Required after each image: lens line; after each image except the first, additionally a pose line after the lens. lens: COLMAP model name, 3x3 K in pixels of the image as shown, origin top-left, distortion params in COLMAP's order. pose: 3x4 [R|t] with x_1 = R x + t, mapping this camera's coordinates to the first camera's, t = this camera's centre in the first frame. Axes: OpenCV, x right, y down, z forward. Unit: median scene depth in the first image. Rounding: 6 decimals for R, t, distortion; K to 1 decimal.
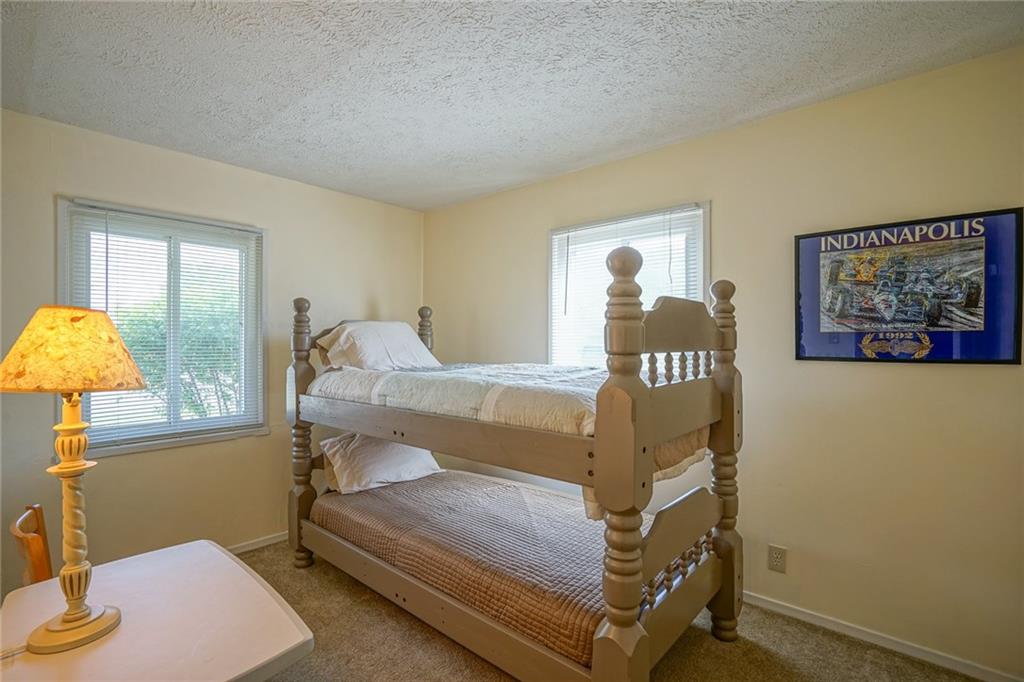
lens RADIAL K [[474.3, 0, 486.7], [0, 474.3, 350.0], [0, 0, 1]] dist [-0.043712, 0.015045]
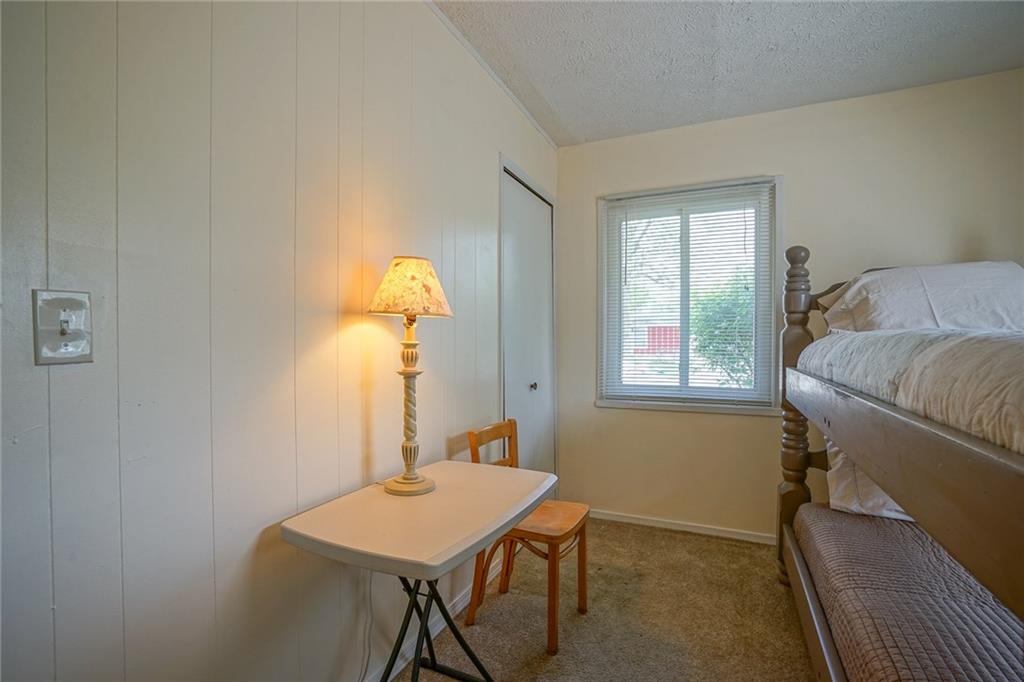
lens RADIAL K [[474.3, 0, 508.6], [0, 474.3, 344.3], [0, 0, 1]] dist [-0.043712, 0.015045]
pose [[0.307730, 0.012566, -0.951391, 0.207226], [-0.014912, 0.999854, 0.008382, 0.055268], [0.951357, 0.011608, 0.307872, 0.299923]]
